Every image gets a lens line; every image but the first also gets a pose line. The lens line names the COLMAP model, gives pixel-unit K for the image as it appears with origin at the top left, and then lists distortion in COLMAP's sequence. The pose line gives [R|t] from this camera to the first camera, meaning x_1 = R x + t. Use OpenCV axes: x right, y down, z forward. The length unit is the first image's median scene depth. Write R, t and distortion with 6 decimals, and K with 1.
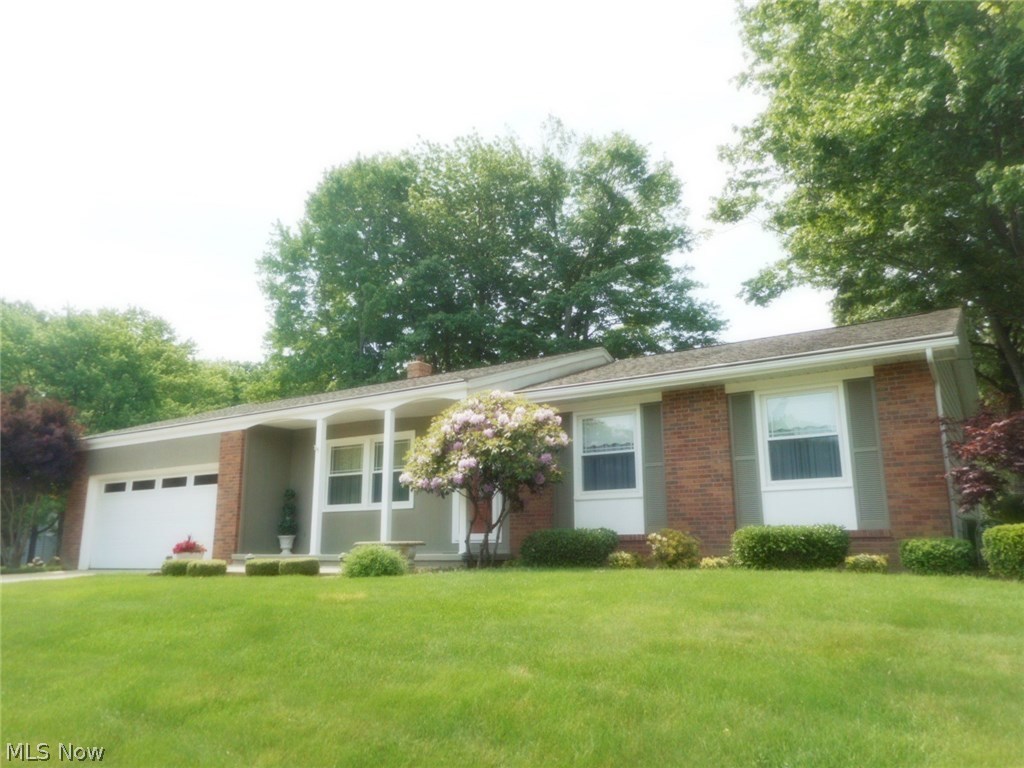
lens RADIAL K [[765.7, 0, 512.0], [0, 765.7, 384.0], [0, 0, 1]] dist [-0.019709, -0.001285]
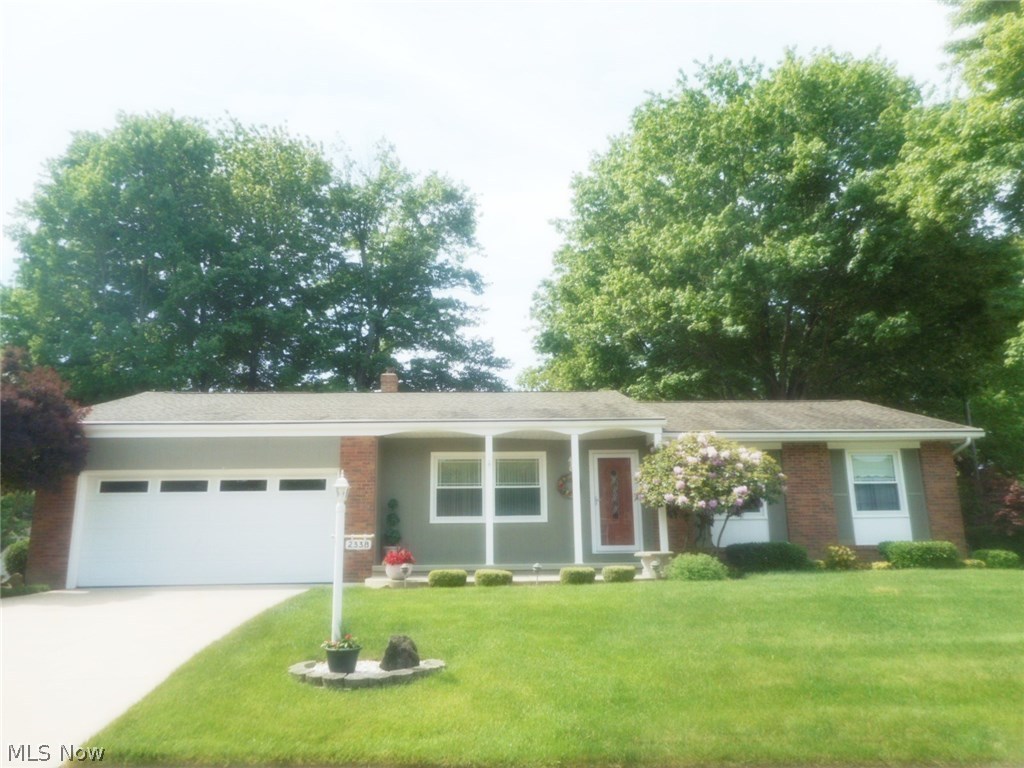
lens RADIAL K [[762.4, 0, 512.0], [0, 762.4, 384.0], [0, 0, 1]] dist [-0.005890, 0.002584]
pose [[0.823905, 0.123894, 0.553019, -0.777034], [-0.113542, 0.992113, -0.053107, 0.026668], [-0.555237, -0.019036, 0.831474, 0.106626]]
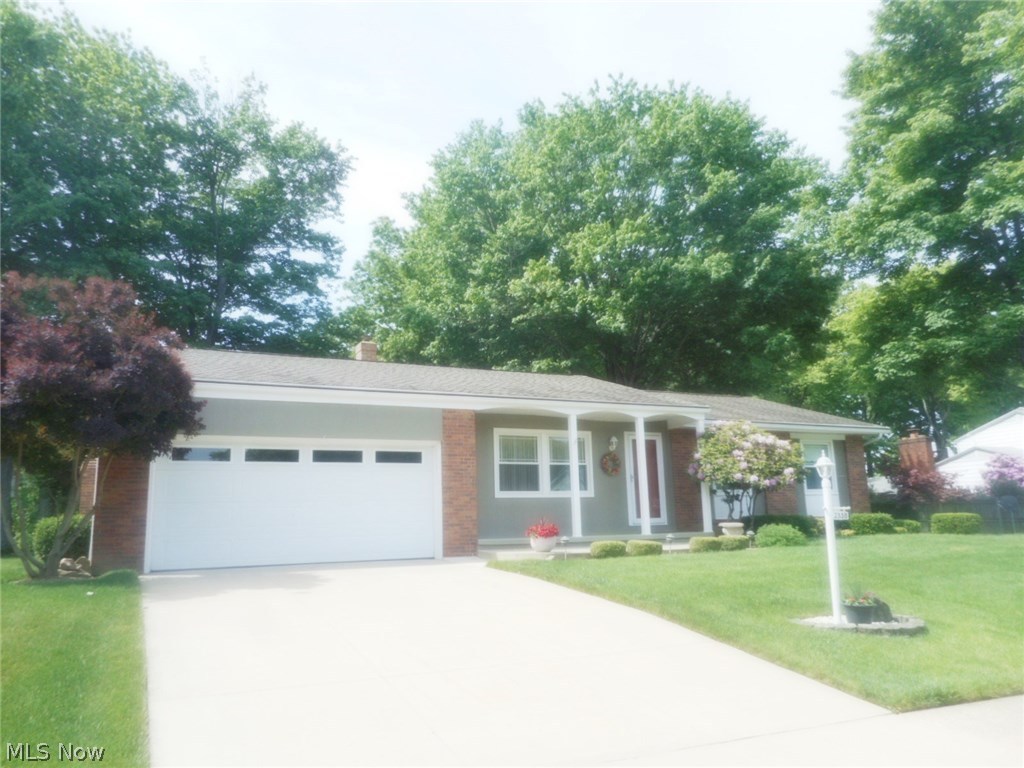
lens RADIAL K [[762.4, 0, 512.0], [0, 762.4, 384.0], [0, 0, 1]] dist [-0.005890, 0.002584]
pose [[0.528481, 0.151382, 0.835339, -1.172729], [-0.158431, 0.984273, -0.078140, 0.097769], [-0.834031, -0.091048, 0.544153, 0.455661]]
